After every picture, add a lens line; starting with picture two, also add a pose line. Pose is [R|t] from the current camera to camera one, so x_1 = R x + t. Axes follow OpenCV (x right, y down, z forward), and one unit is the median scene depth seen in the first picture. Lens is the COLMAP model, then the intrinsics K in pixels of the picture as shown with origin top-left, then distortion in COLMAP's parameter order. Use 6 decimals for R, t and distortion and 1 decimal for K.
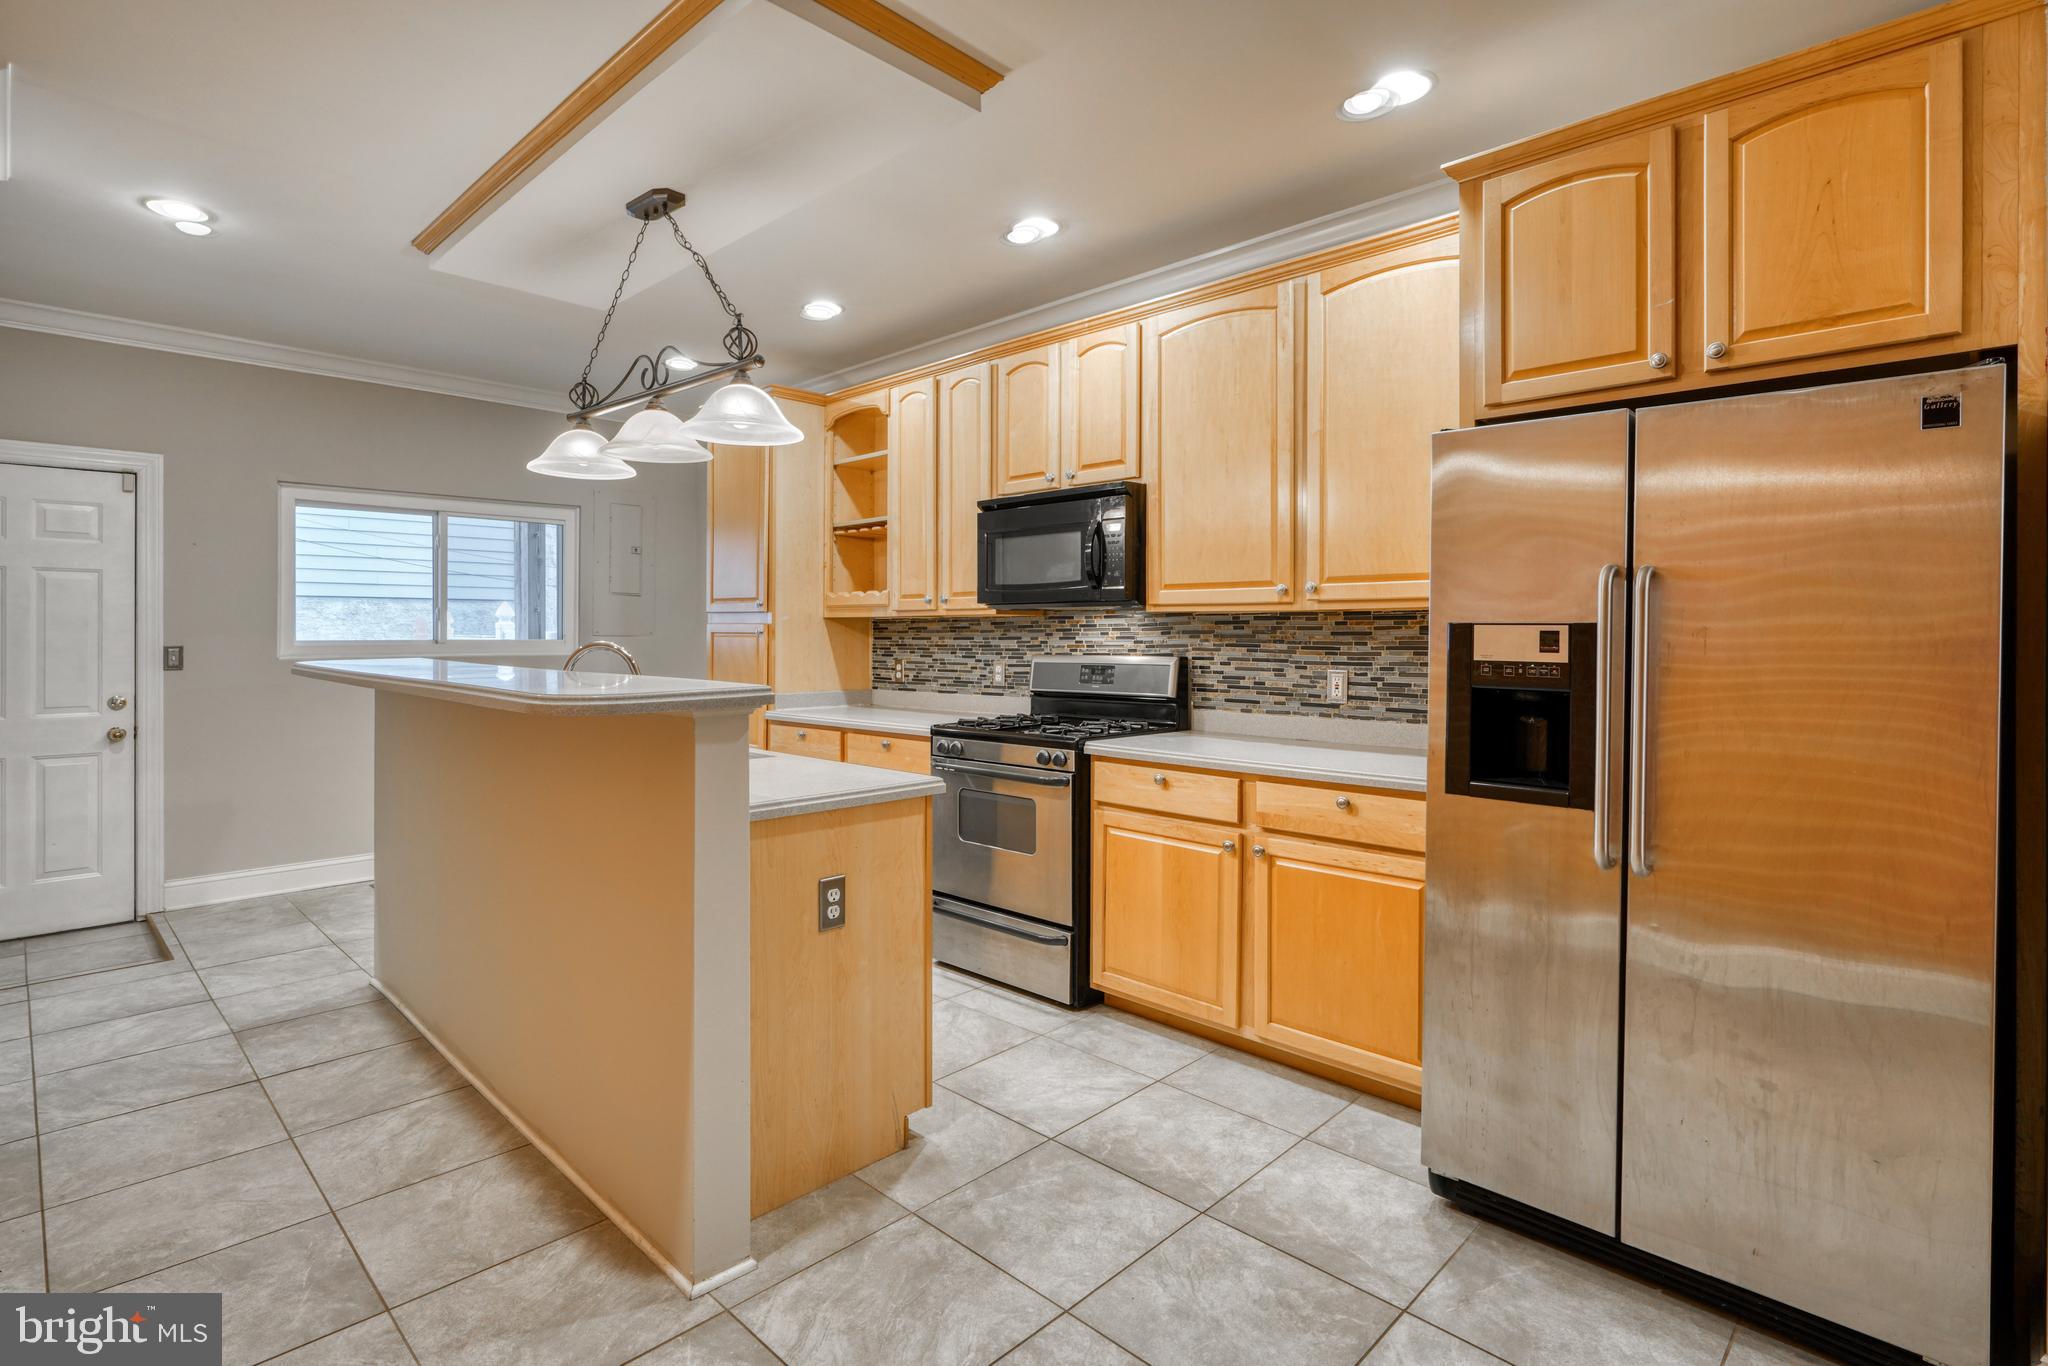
lens RADIAL K [[1003.5, 0, 1021.2], [0, 1003.5, 635.0], [0, 0, 1]] dist [-0.015629, 0.000398]
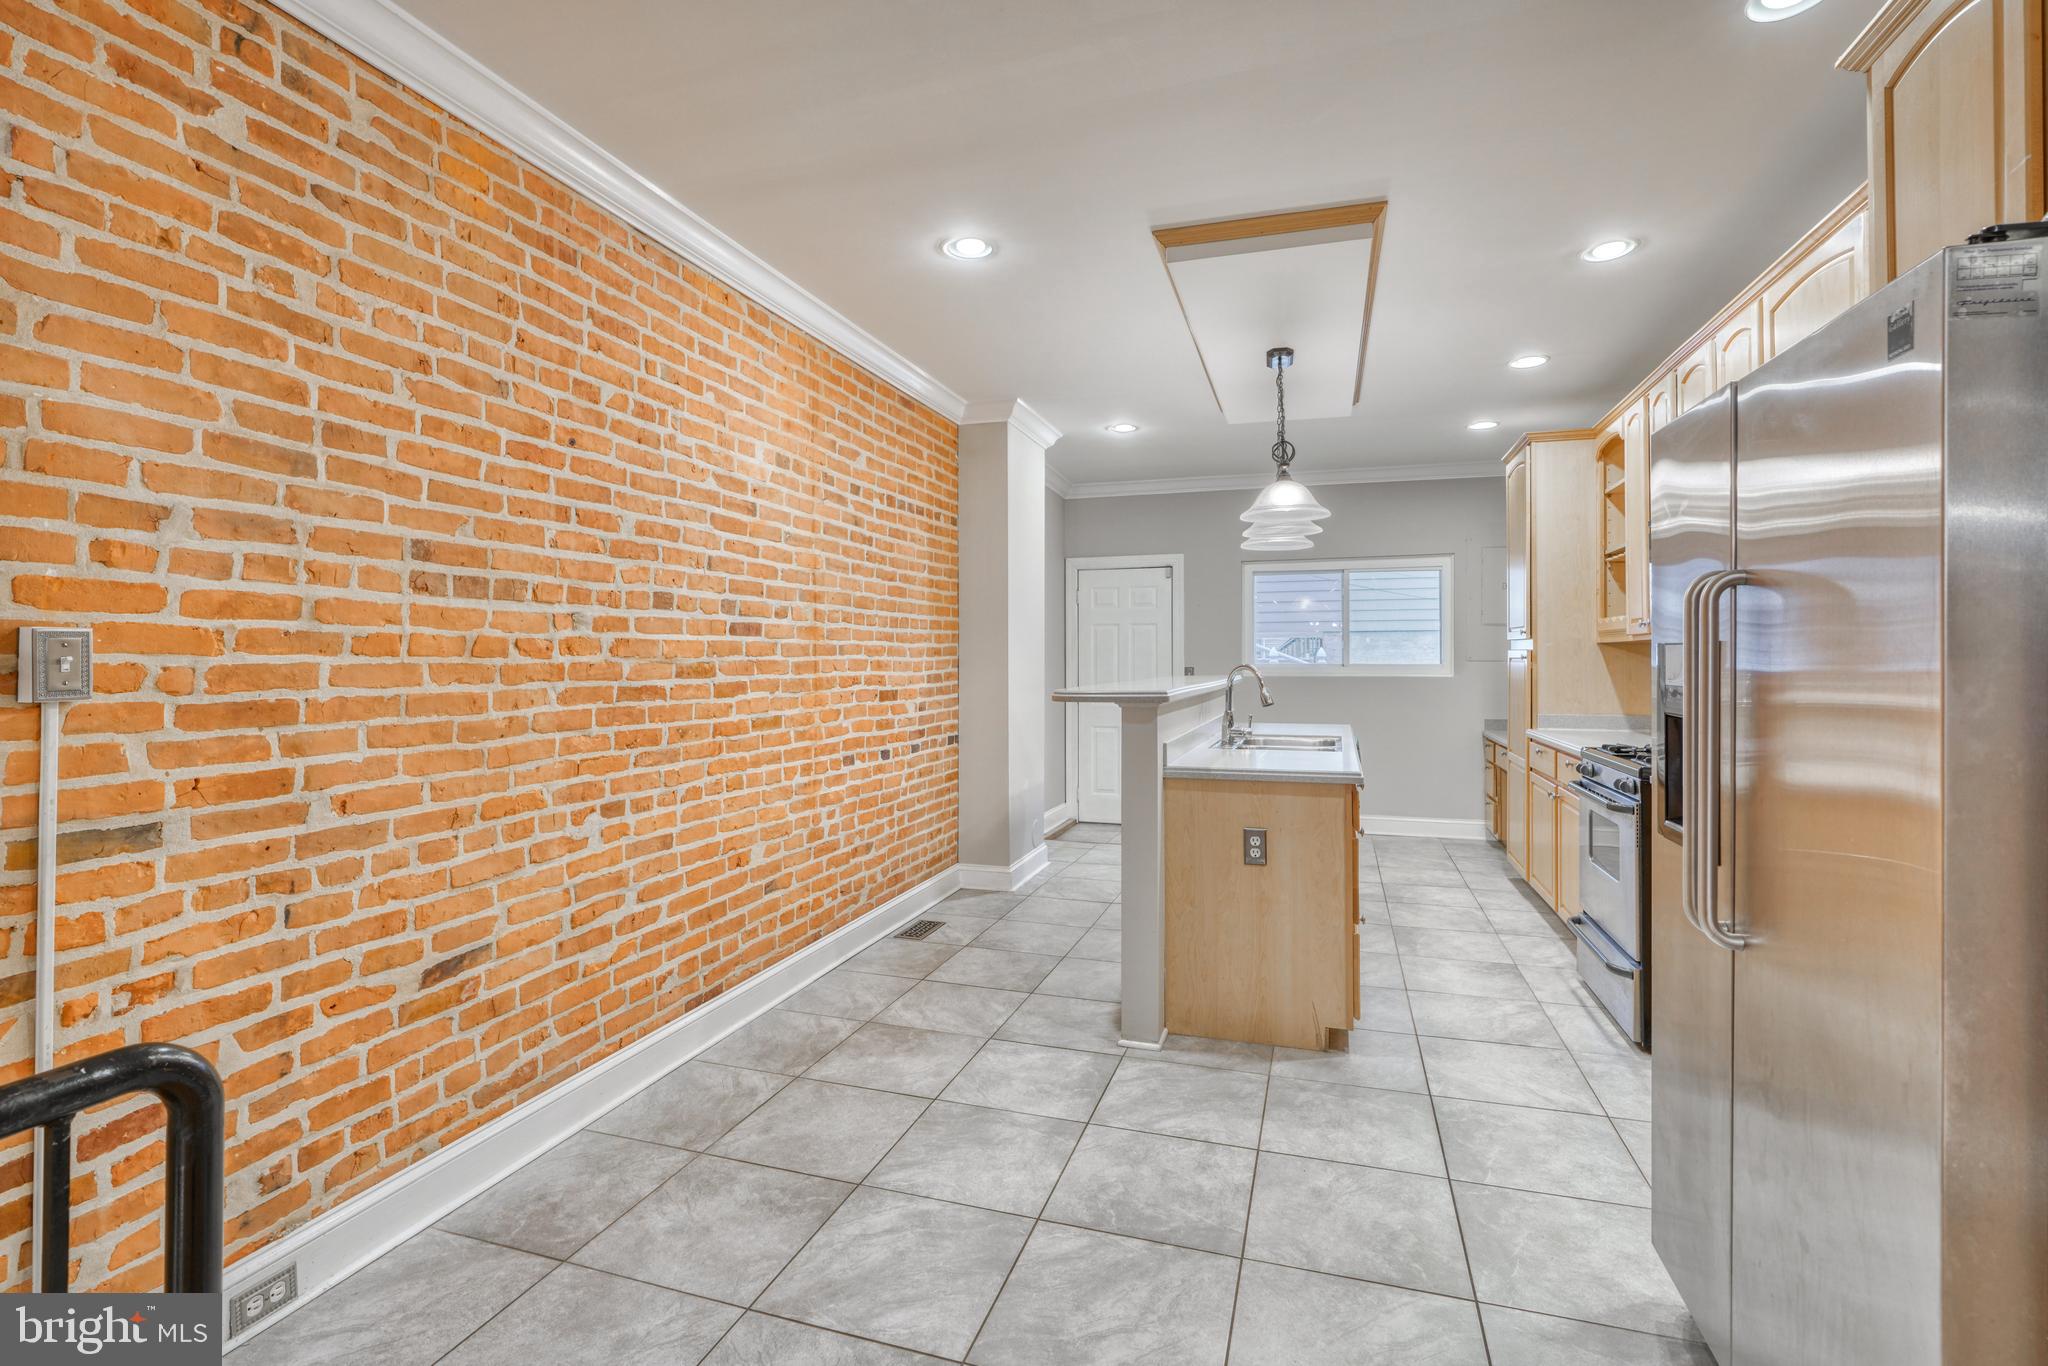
lens RADIAL K [[936.0, 0, 1028.2], [0, 936.0, 650.1], [0, 0, 1]] dist [-0.014004, 0.000189]
pose [[0.445674, -0.011541, -0.895121, 0.536657], [0.000298, 0.999919, -0.012744, 0.002355], [0.895195, 0.005413, 0.445642, 0.069923]]
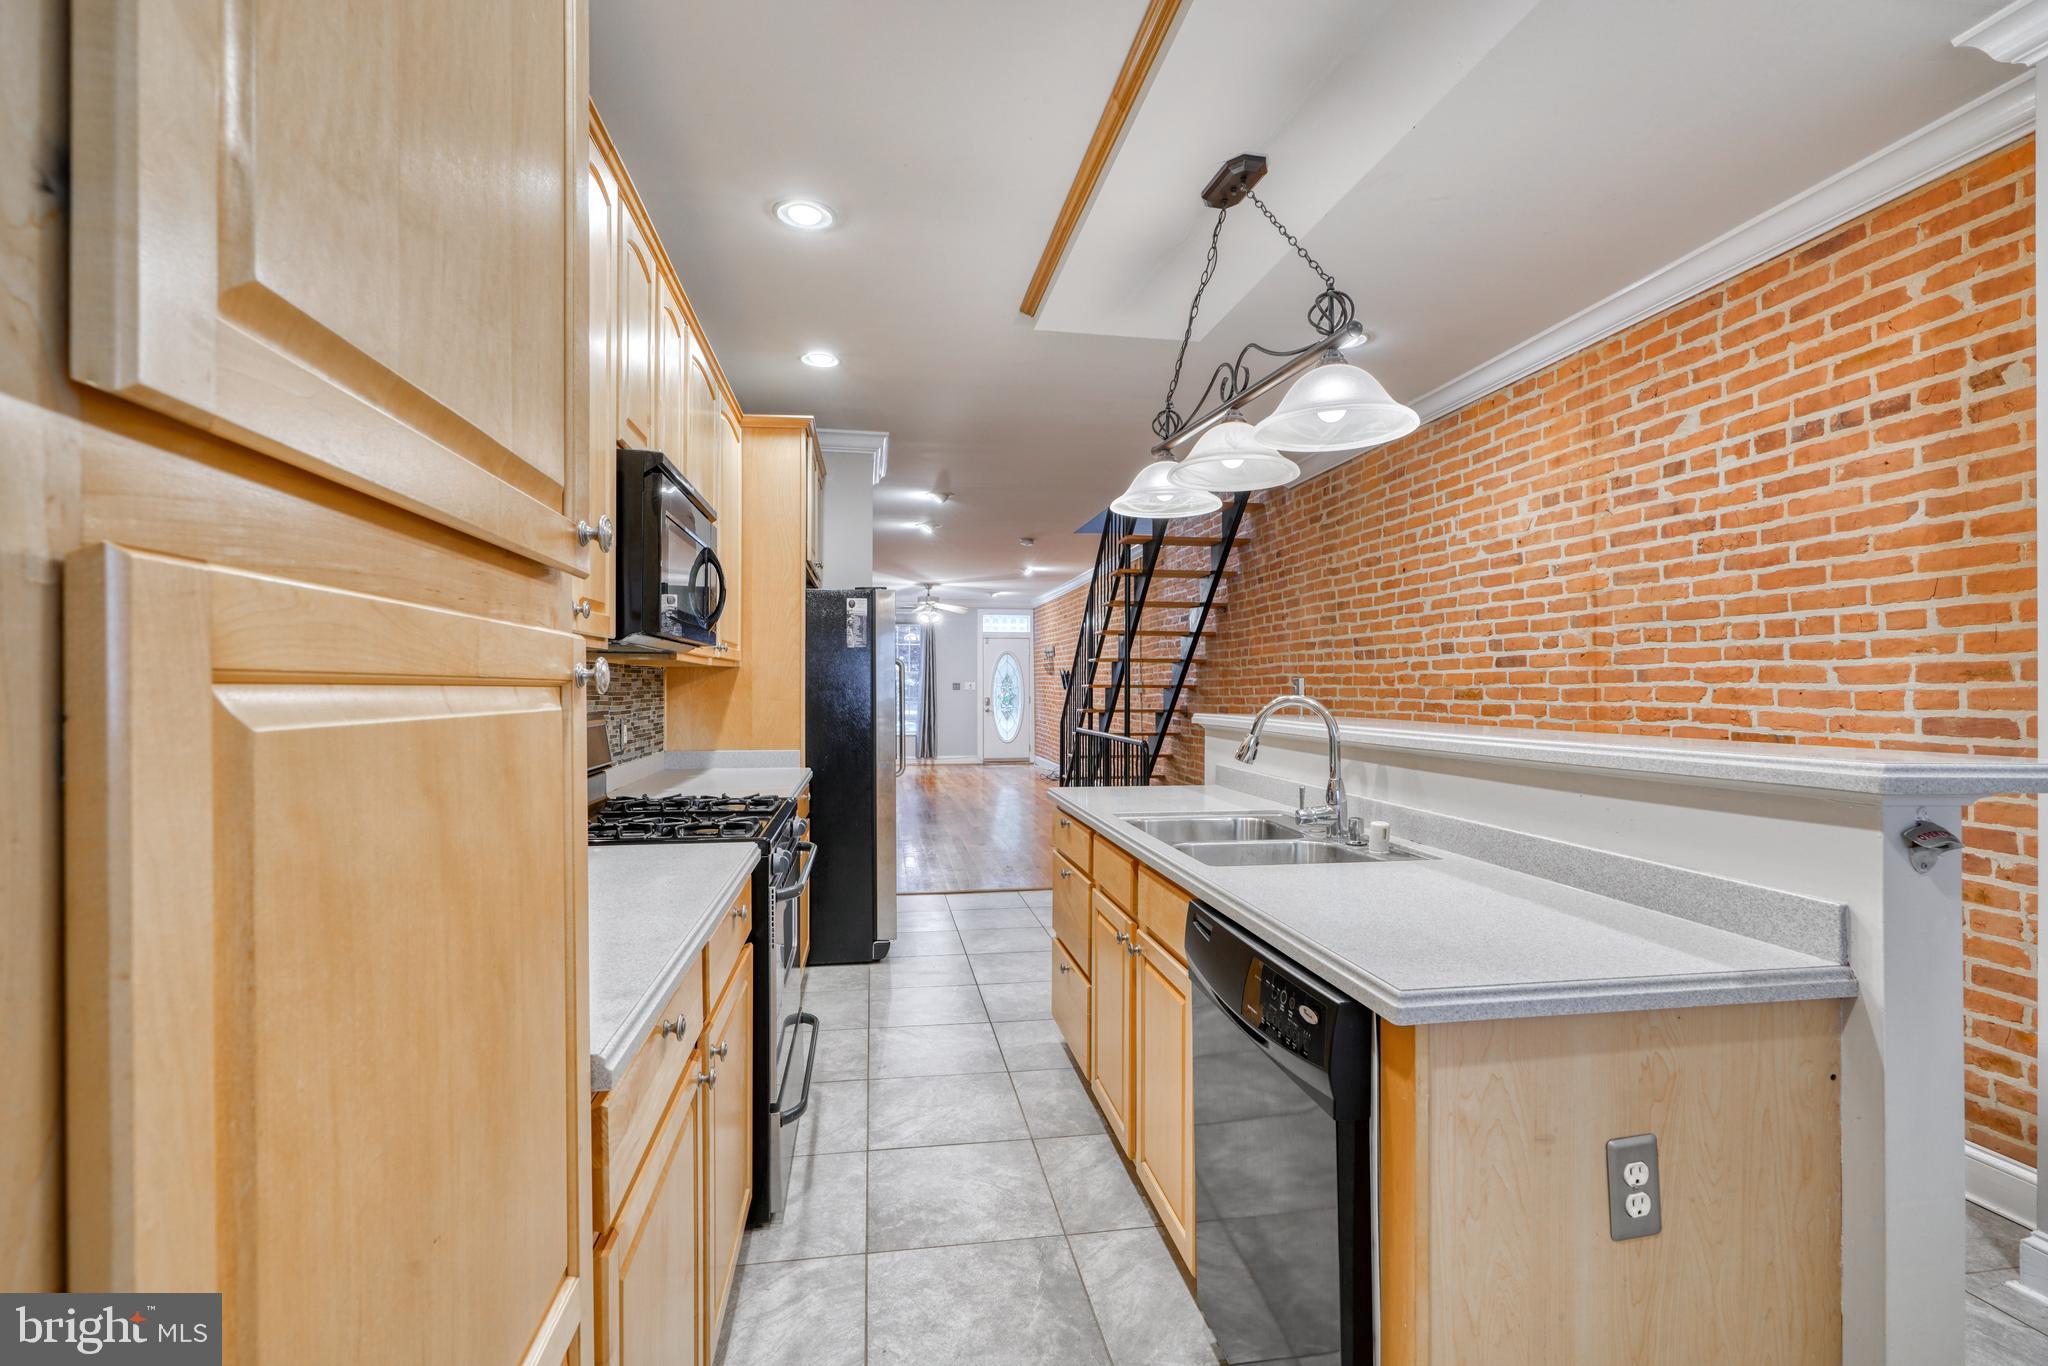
lens RADIAL K [[922.4, 0, 1020.9], [0, 922.4, 686.3], [0, 0, 1]] dist [-0.012981, 0.007115]
pose [[-0.803805, -0.003209, 0.594884, -0.565534], [-0.001577, 0.999993, 0.003262, -0.003187], [-0.594891, 0.001684, -0.803805, 1.420007]]
